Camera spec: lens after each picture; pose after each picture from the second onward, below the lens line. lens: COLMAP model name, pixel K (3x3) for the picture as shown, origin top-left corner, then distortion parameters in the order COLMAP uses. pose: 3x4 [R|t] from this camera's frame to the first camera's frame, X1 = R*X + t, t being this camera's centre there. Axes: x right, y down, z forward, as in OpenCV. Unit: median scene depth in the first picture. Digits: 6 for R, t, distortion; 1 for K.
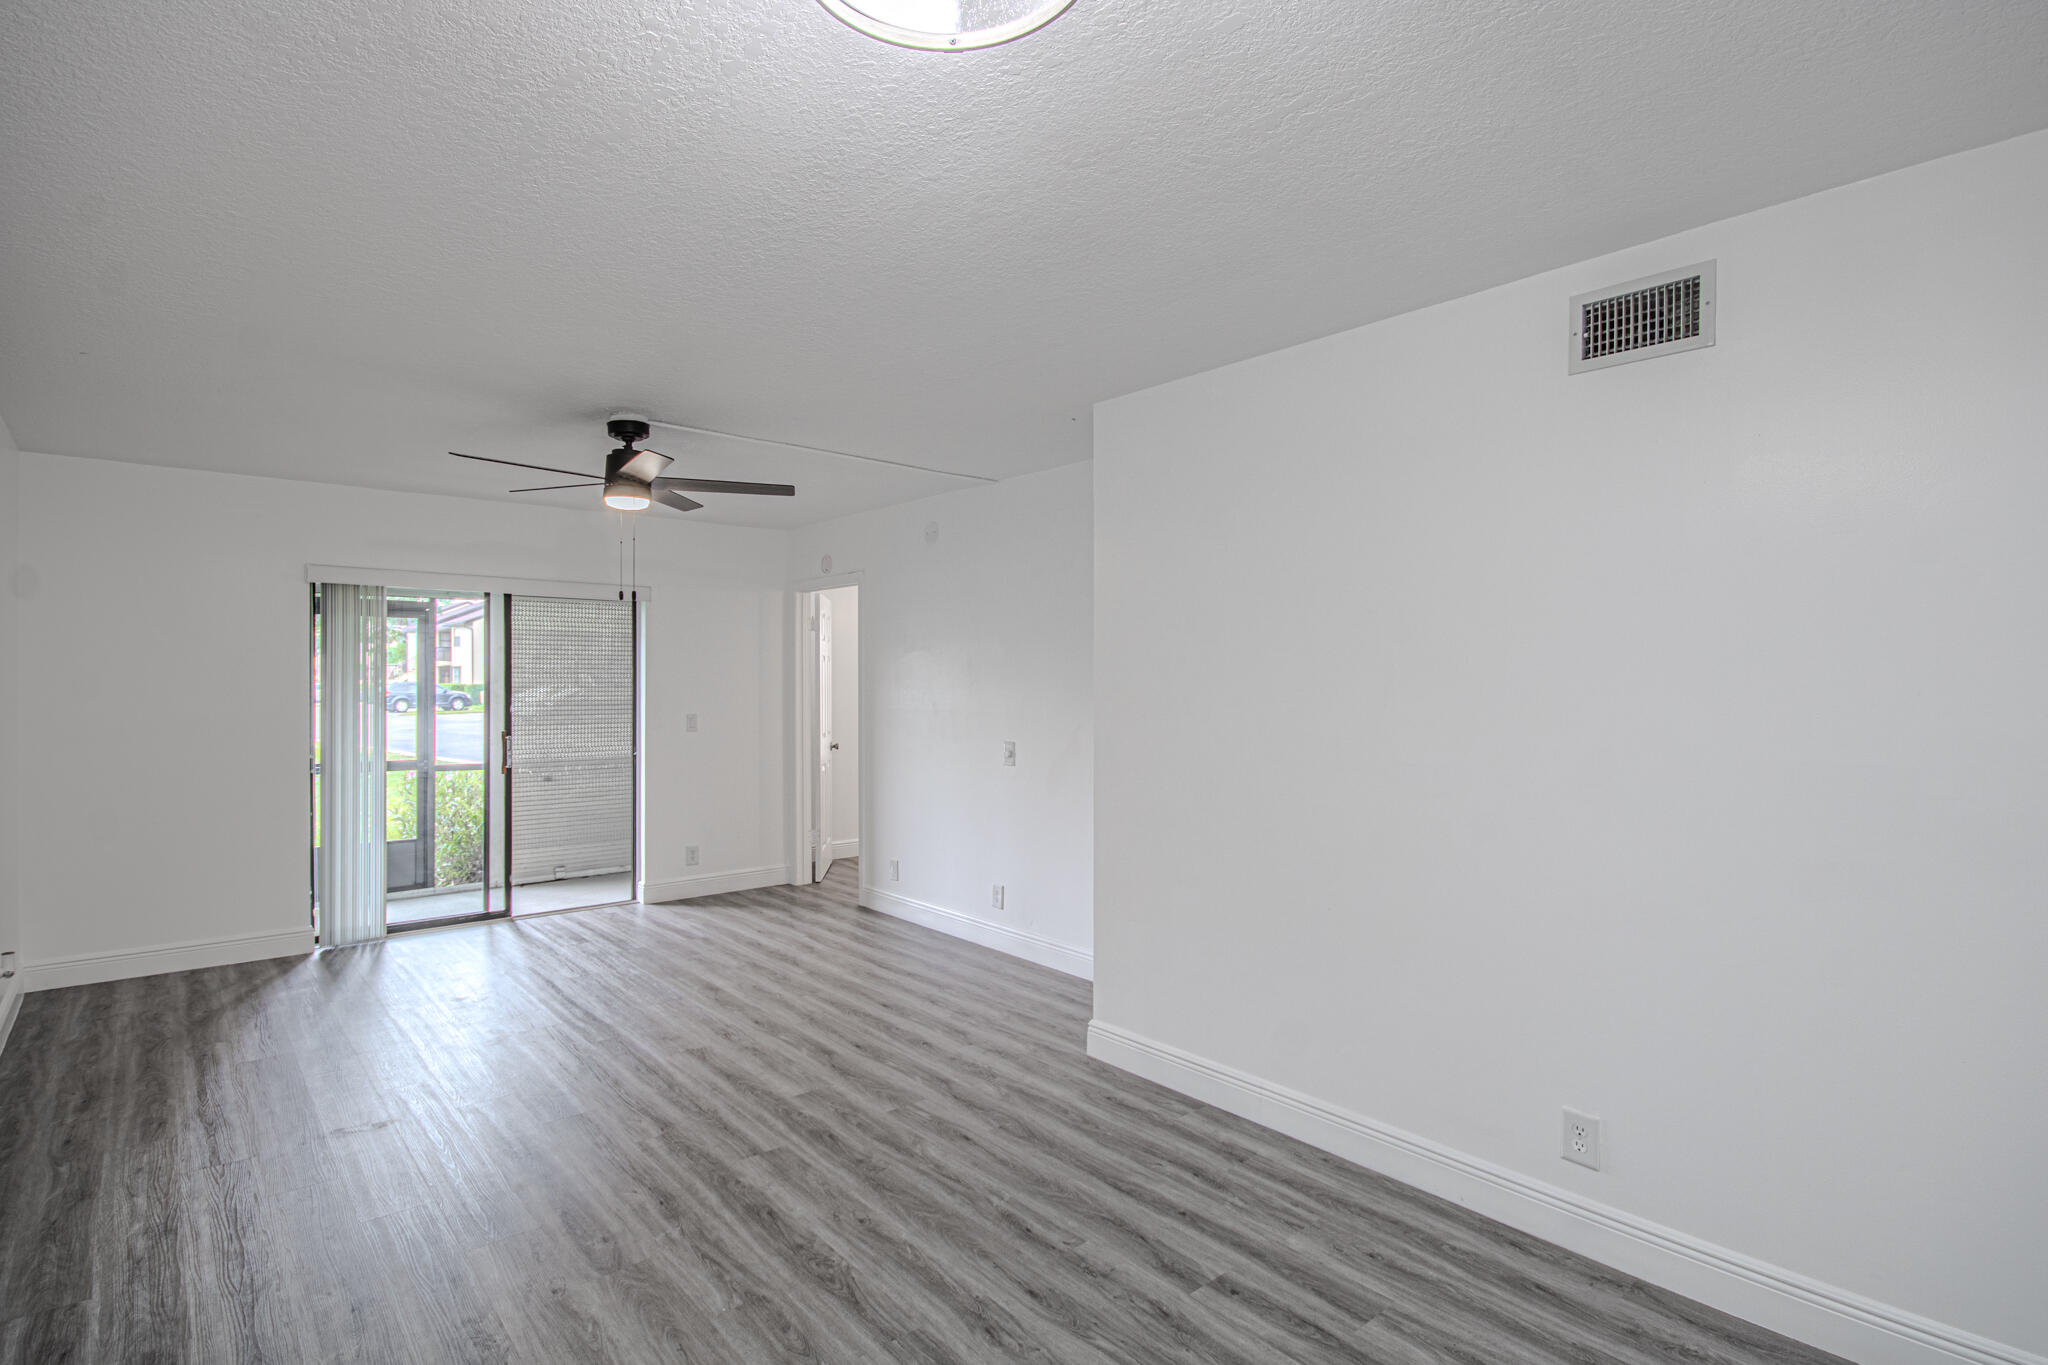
lens RADIAL K [[1031.0, 0, 1019.7], [0, 1031.0, 682.6], [0, 0, 1]] dist [-0.012576, -0.000838]
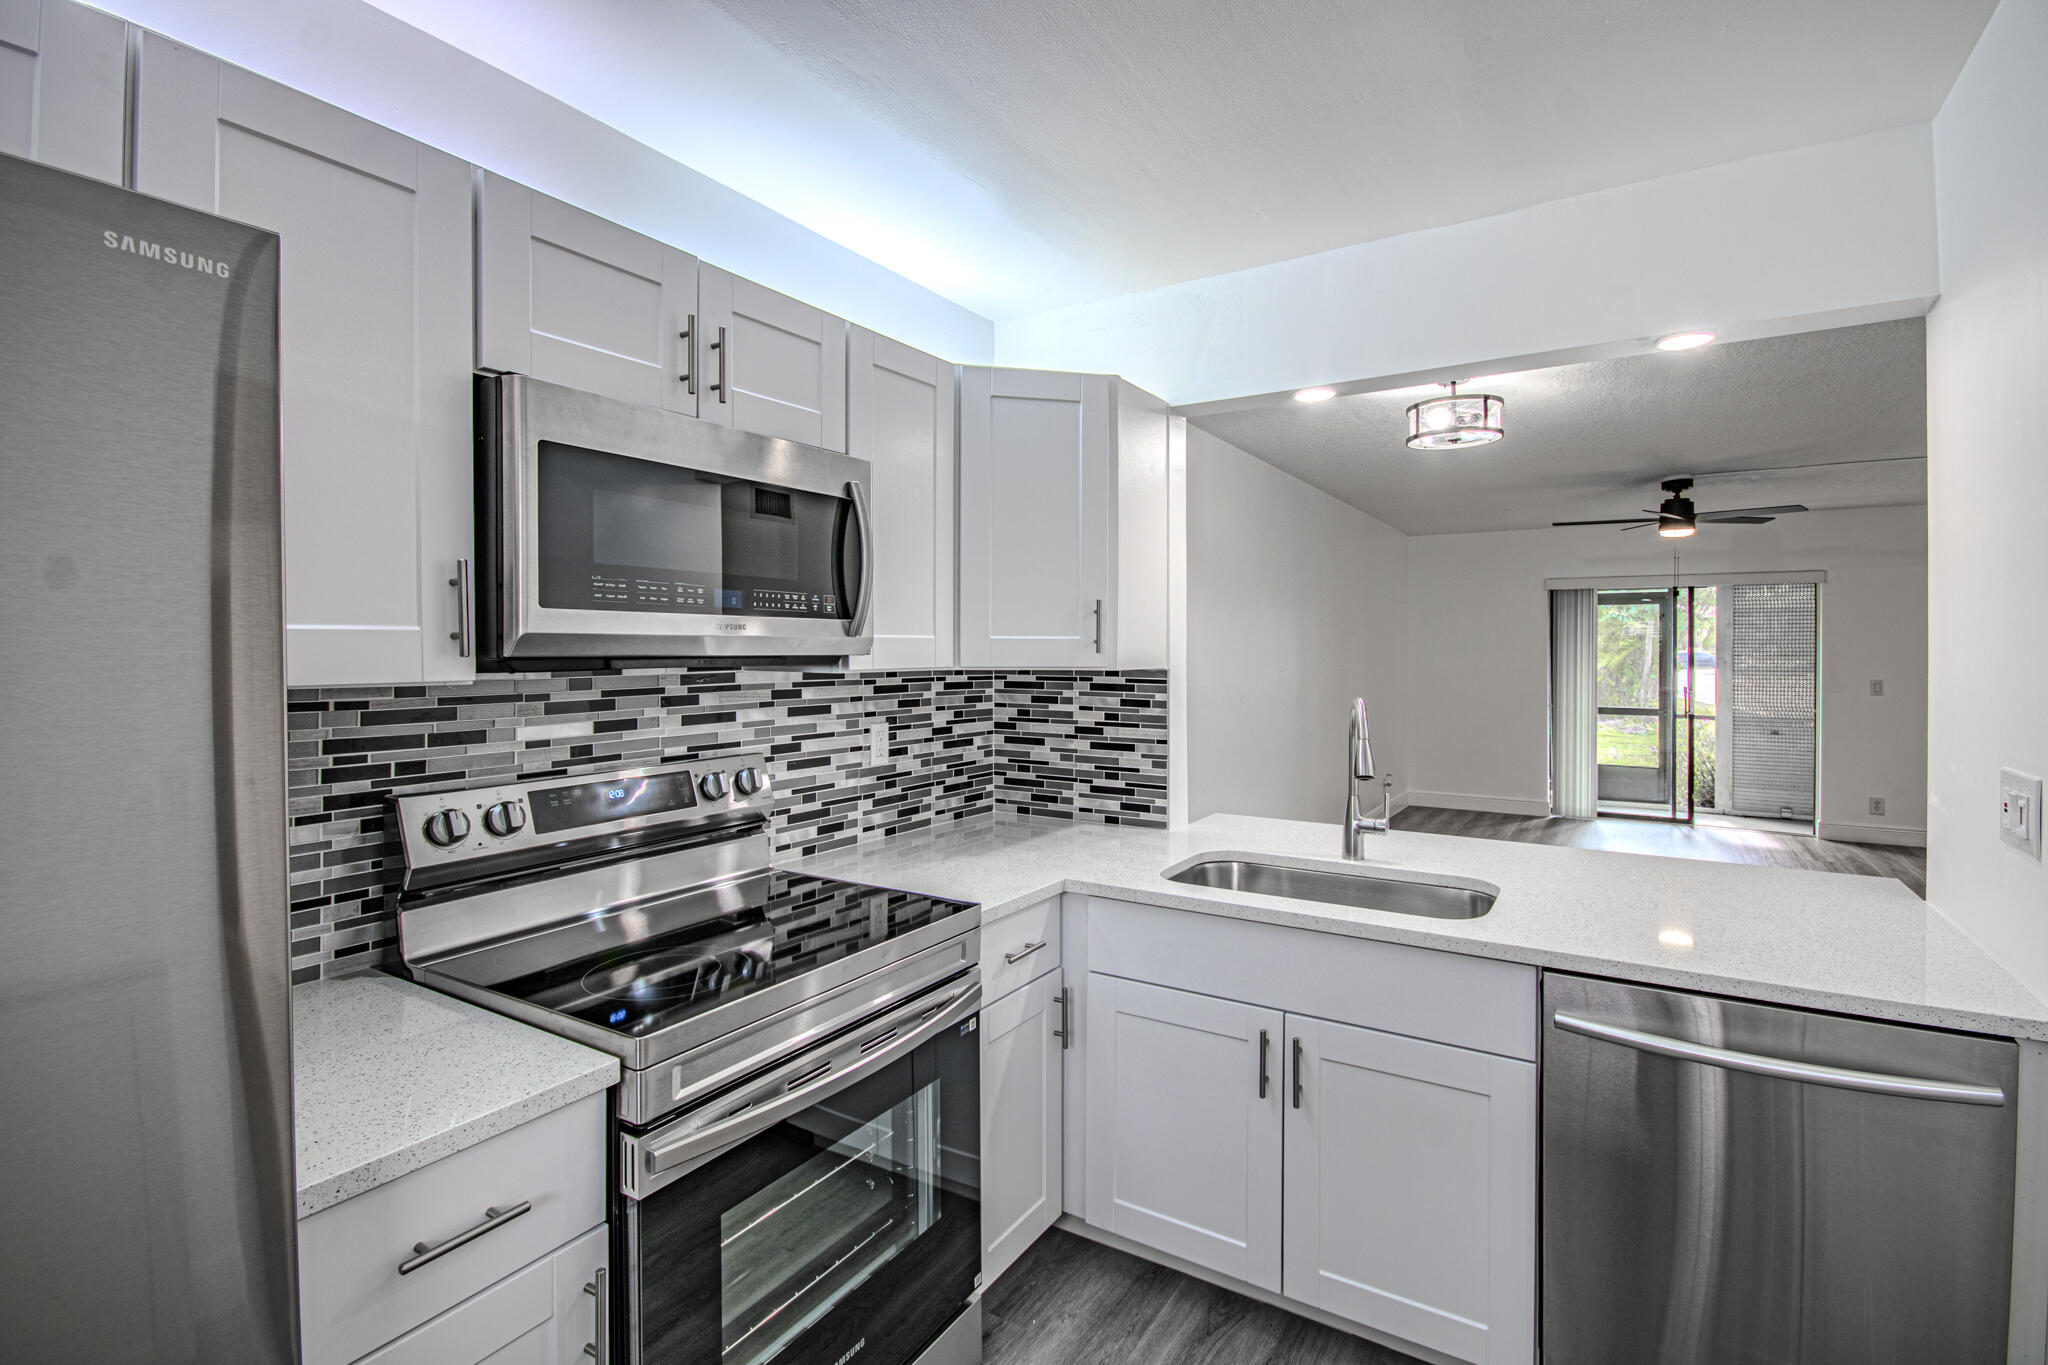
lens RADIAL K [[954.1, 0, 1035.9], [0, 954.1, 650.0], [0, 0, 1]] dist [-0.003958, -0.002082]
pose [[0.323231, 0.001022, -0.946320, 0.373014], [-0.004067, 0.999992, -0.000310, 0.001828], [0.946311, 0.003949, 0.323232, -0.203465]]
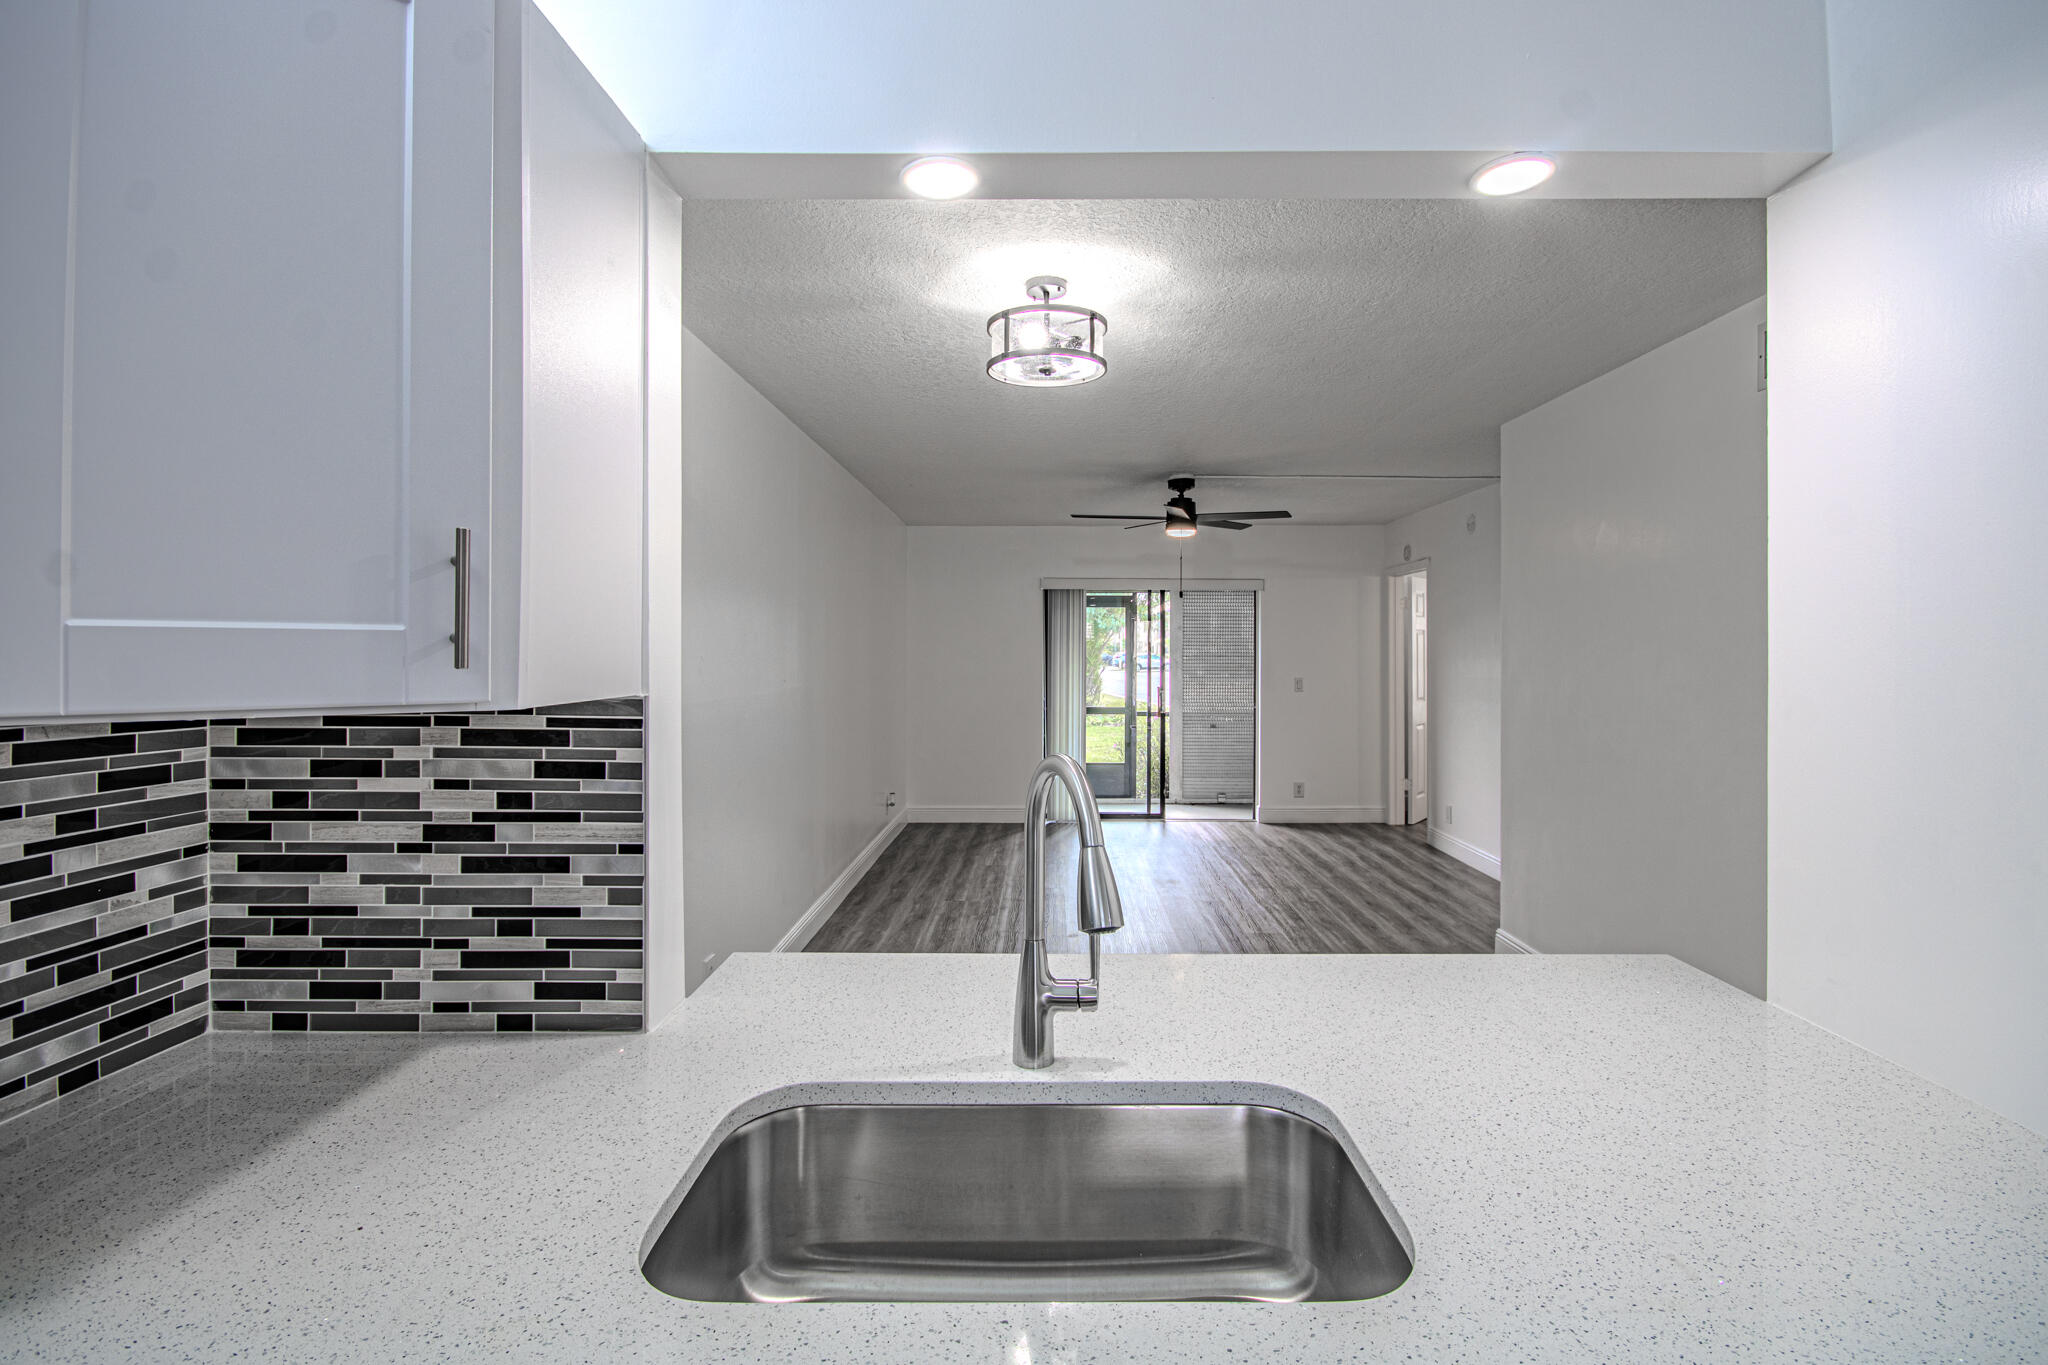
lens RADIAL K [[954.1, 0, 1036.4], [0, 954.1, 650.2], [0, 0, 1]] dist [-0.003958, -0.002082]
pose [[0.772676, 0.000573, -0.634800, 0.196098], [-0.002602, 0.999994, -0.002265, 0.000372], [0.634795, 0.003402, 0.772673, -0.120559]]
